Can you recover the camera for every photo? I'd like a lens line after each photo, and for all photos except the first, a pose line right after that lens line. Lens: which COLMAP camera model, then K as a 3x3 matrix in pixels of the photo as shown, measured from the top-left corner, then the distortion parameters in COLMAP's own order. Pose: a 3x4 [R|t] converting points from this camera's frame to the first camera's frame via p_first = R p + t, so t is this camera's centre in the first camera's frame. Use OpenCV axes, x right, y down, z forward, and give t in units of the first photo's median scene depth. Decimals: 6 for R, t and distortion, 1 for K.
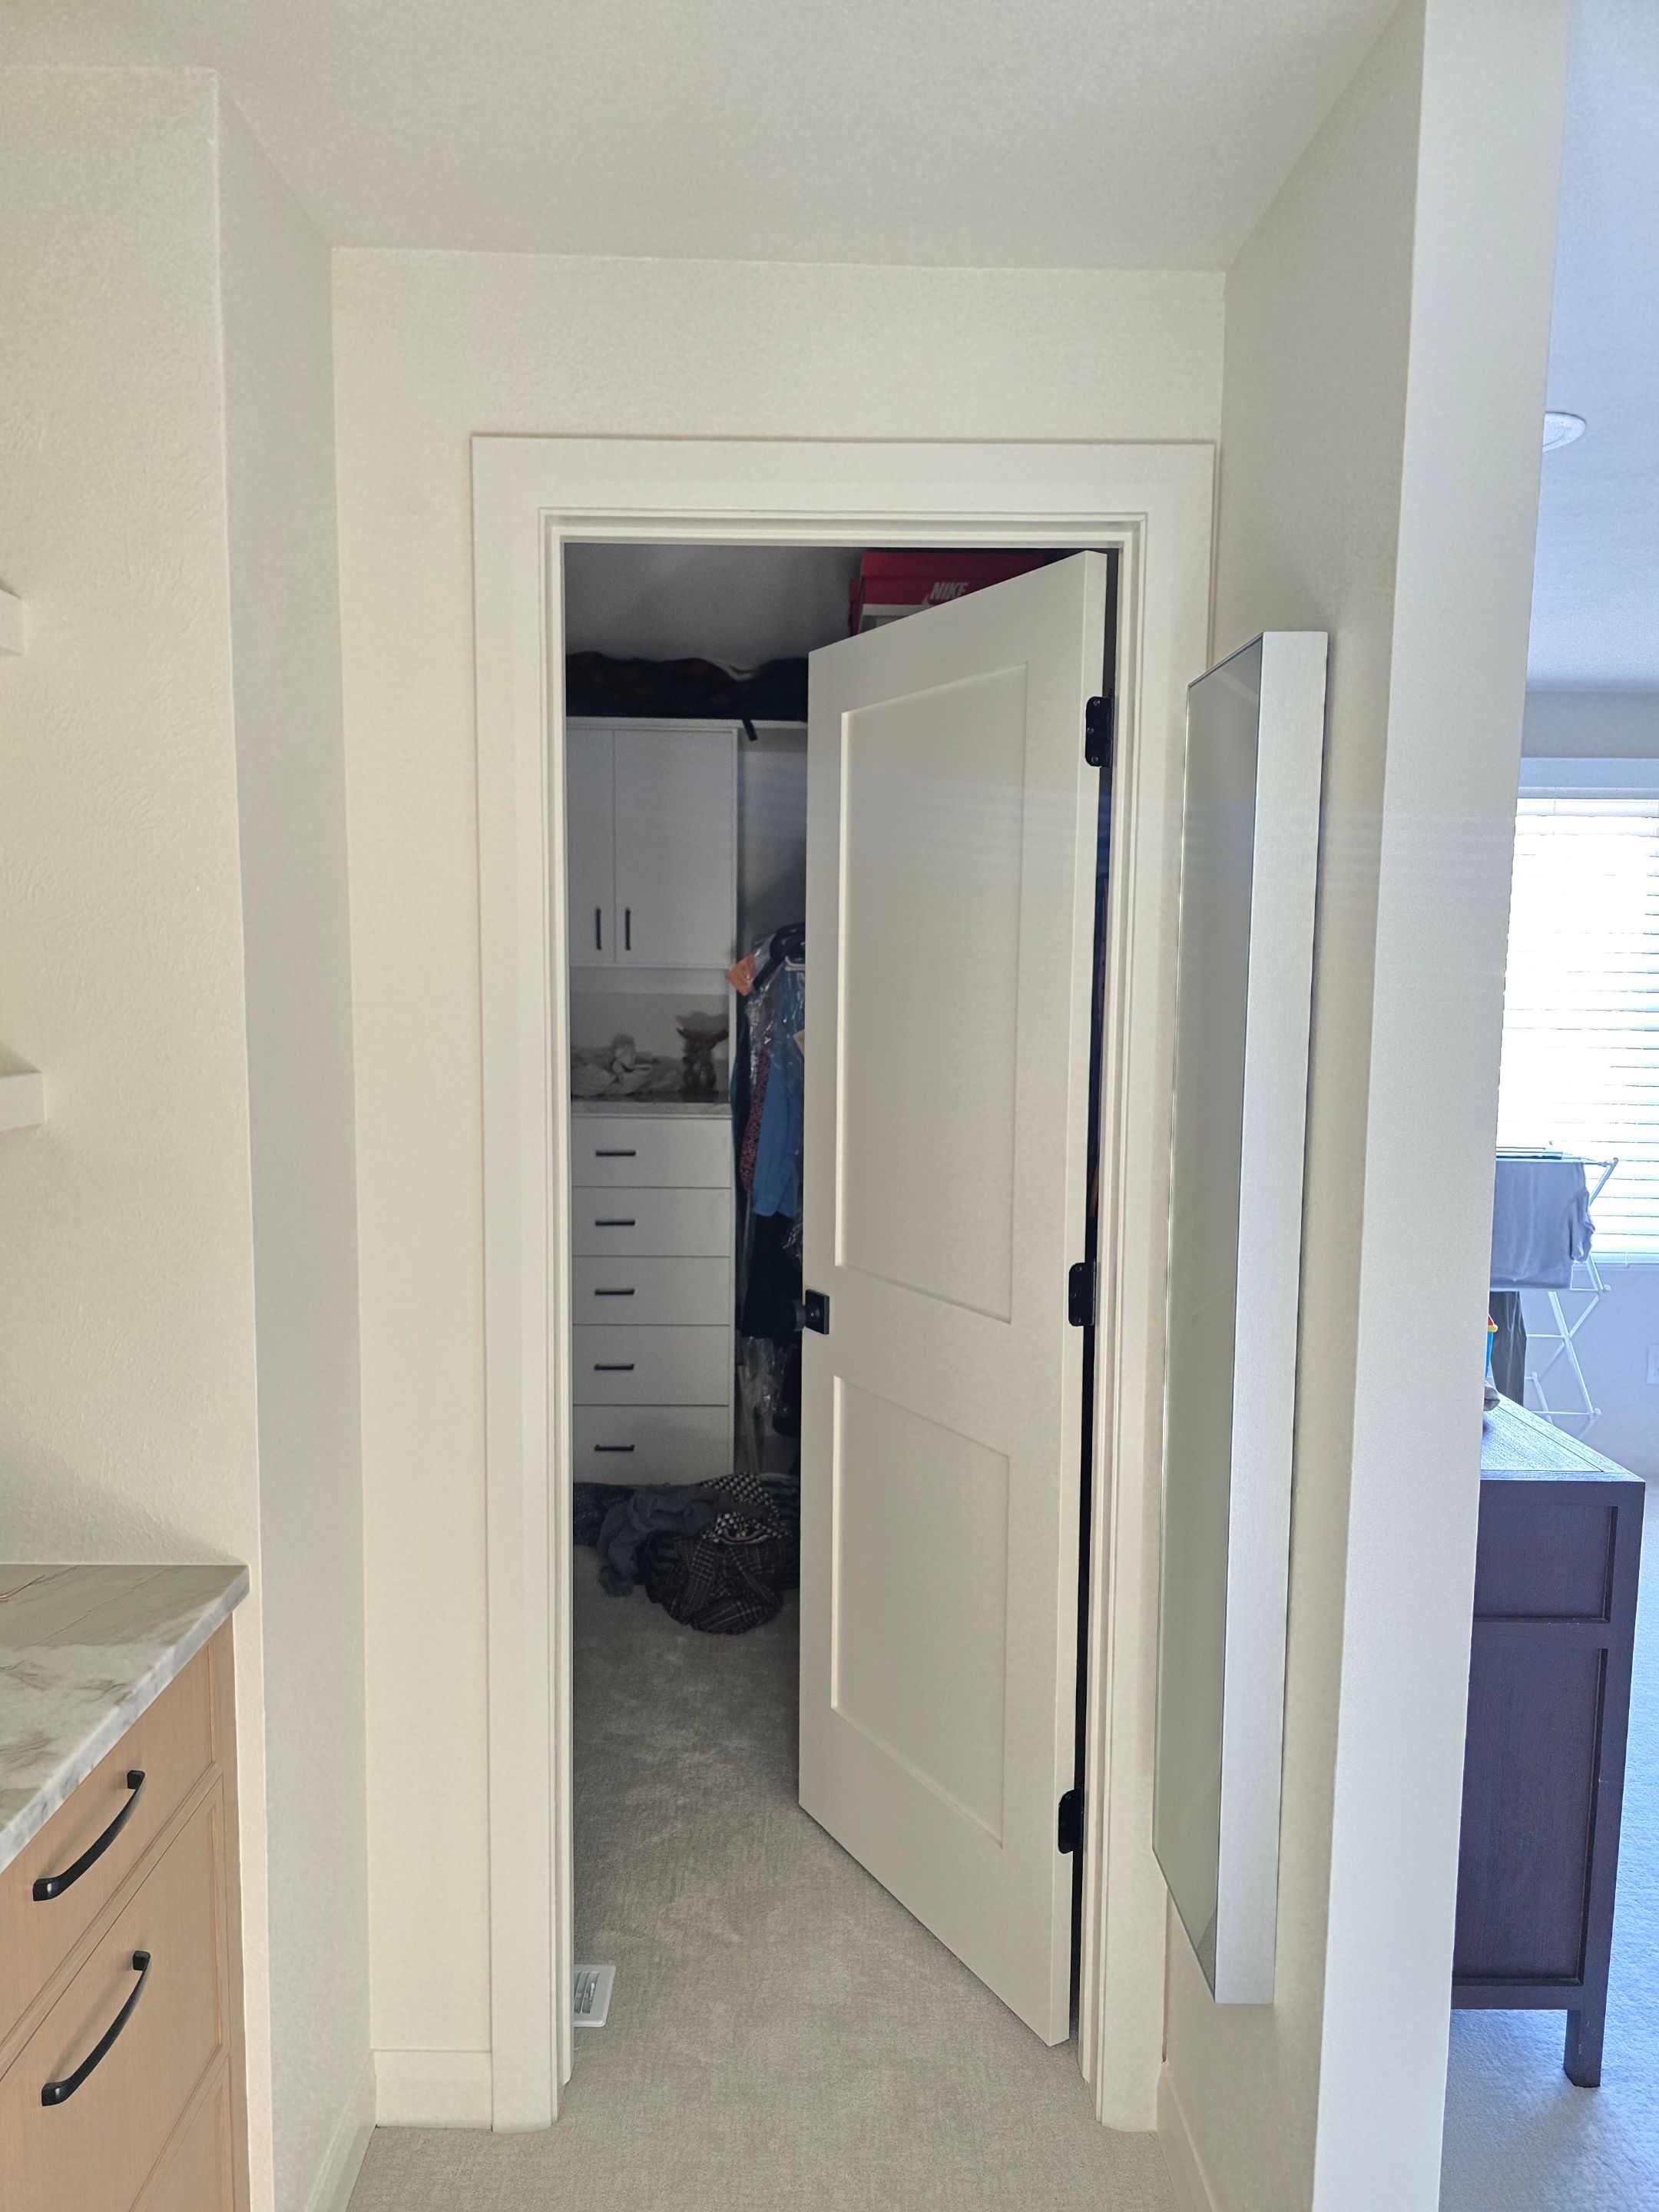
lens RADIAL K [[1498.0, 0, 829.5], [0, 1498.0, 1106.0], [0, 0, 1]] dist [0.068693, -0.071386]
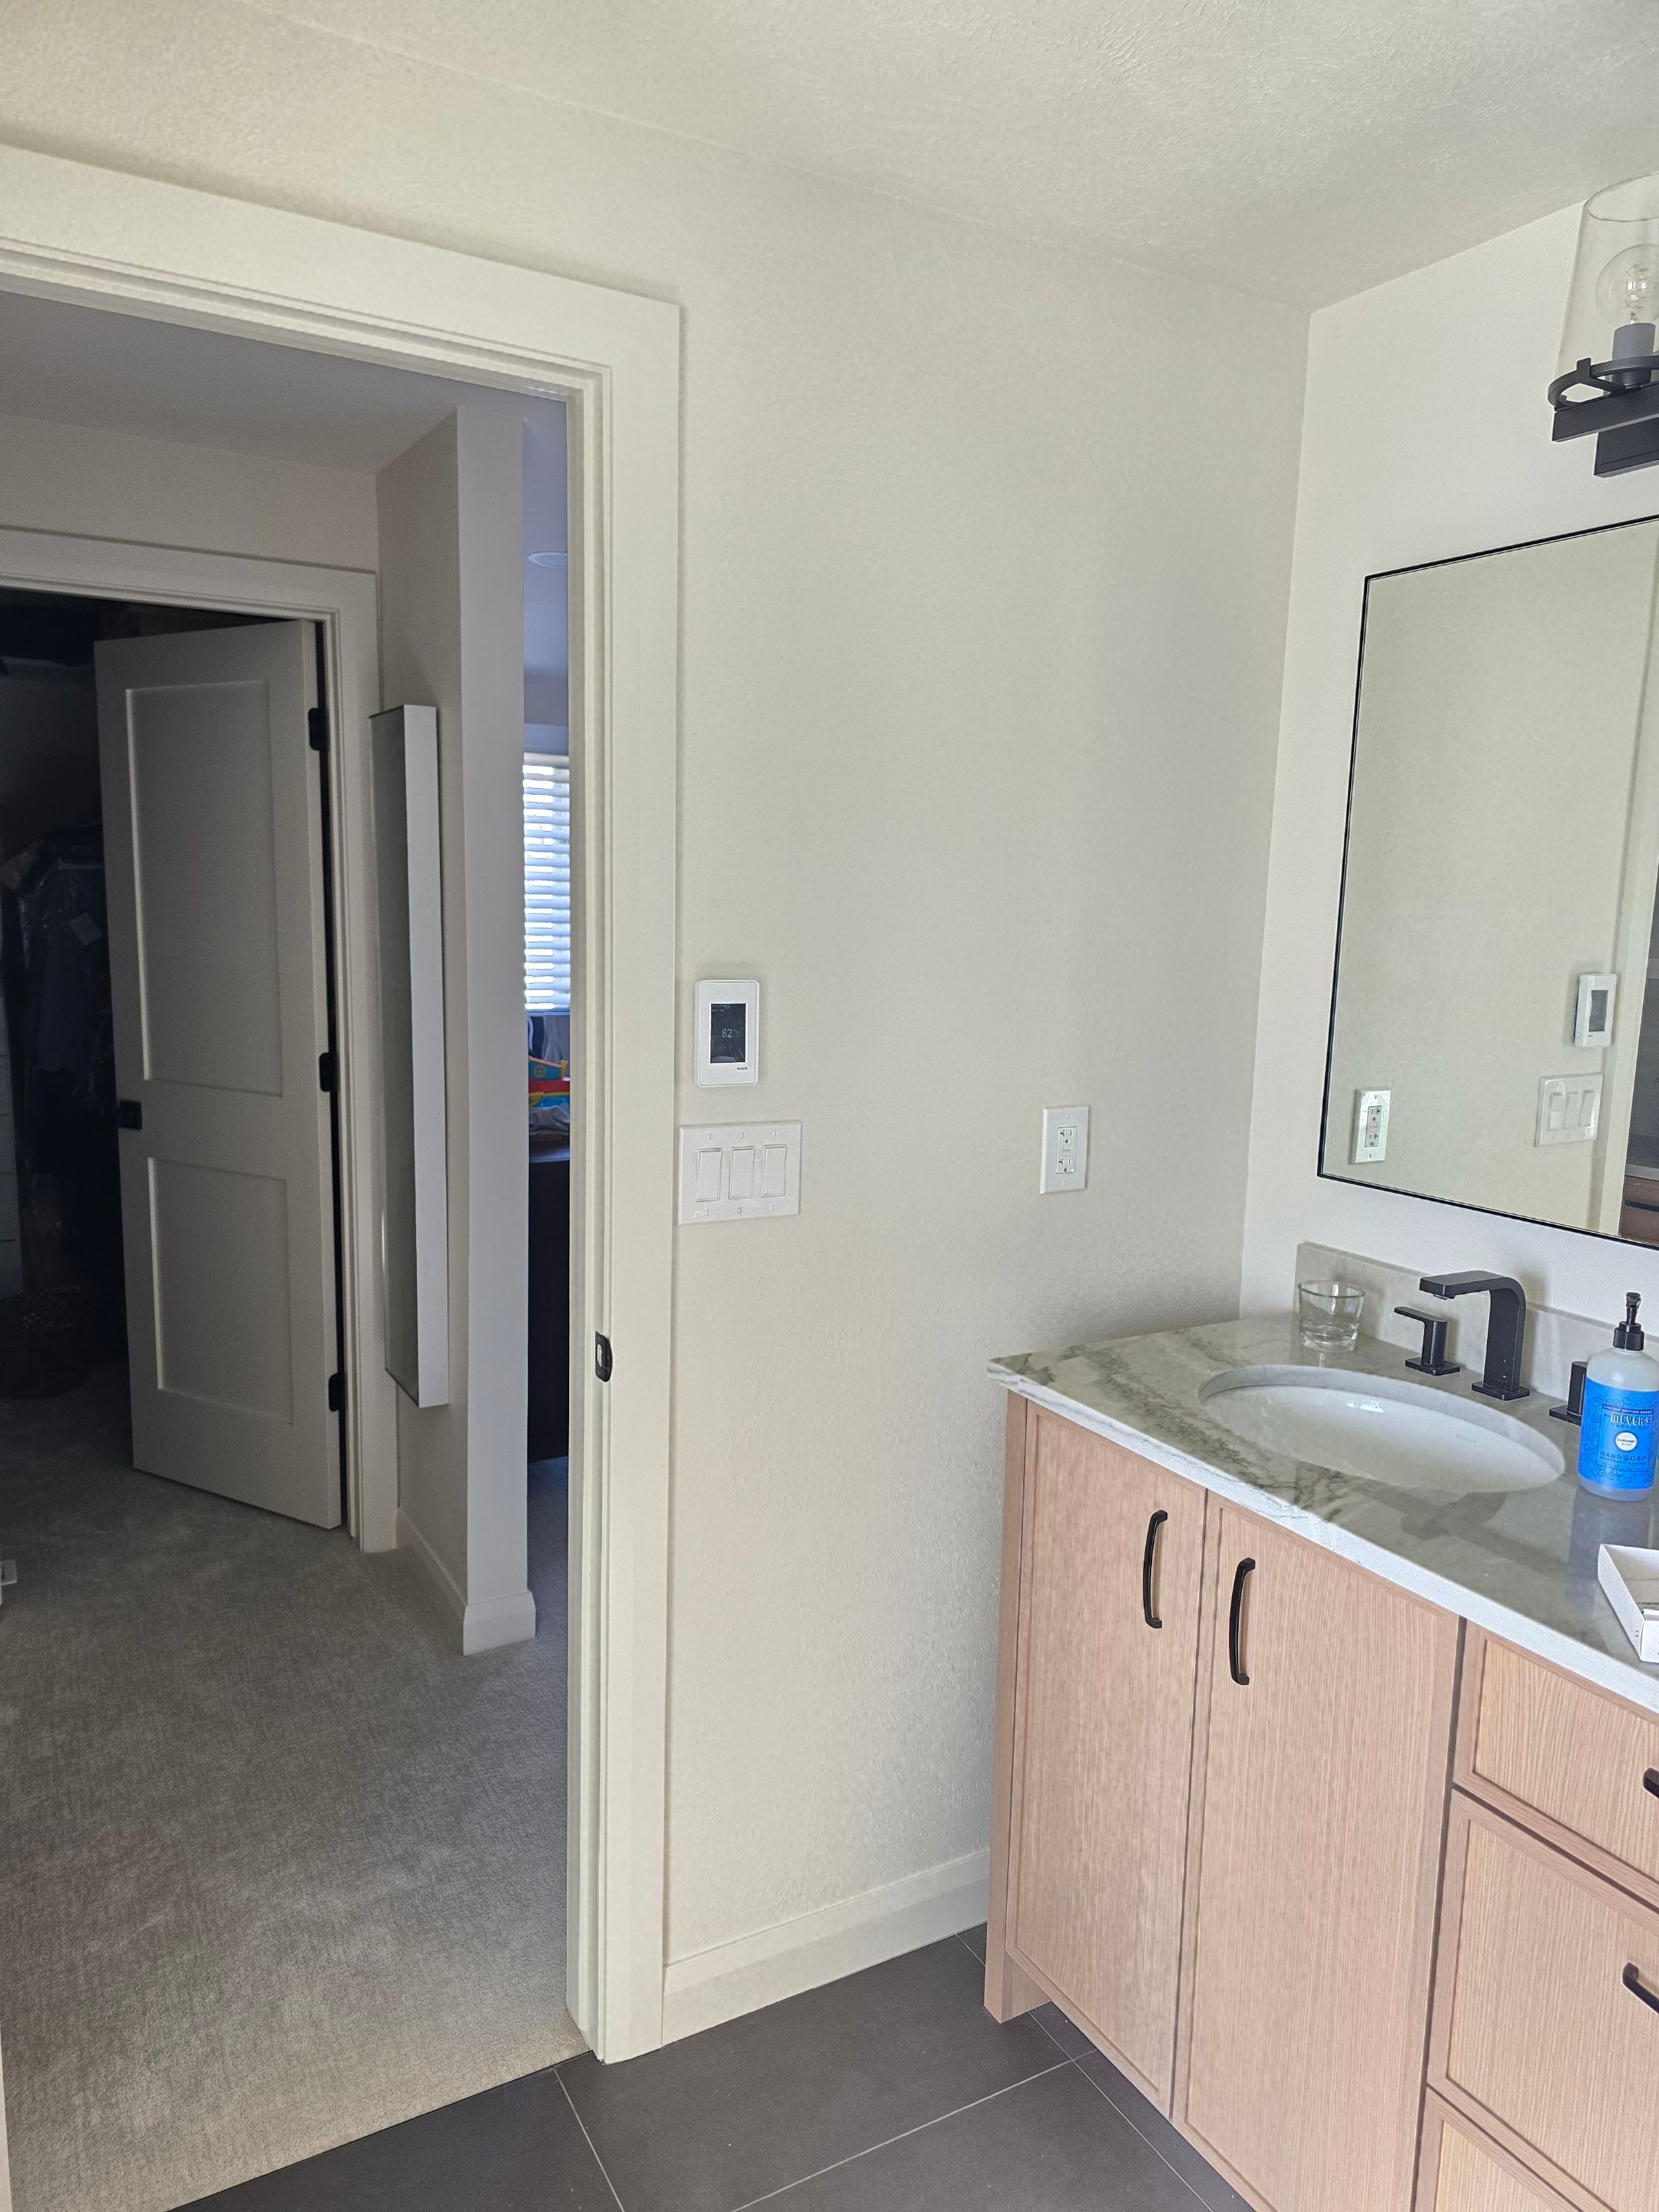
lens RADIAL K [[1498.0, 0, 829.5], [0, 1498.0, 1106.0], [0, 0, 1]] dist [0.068693, -0.071386]
pose [[0.877599, -0.063282, 0.475201, -0.133792], [0.033007, 0.996873, 0.071796, 0.059148], [-0.478259, -0.047323, 0.876943, -0.695108]]
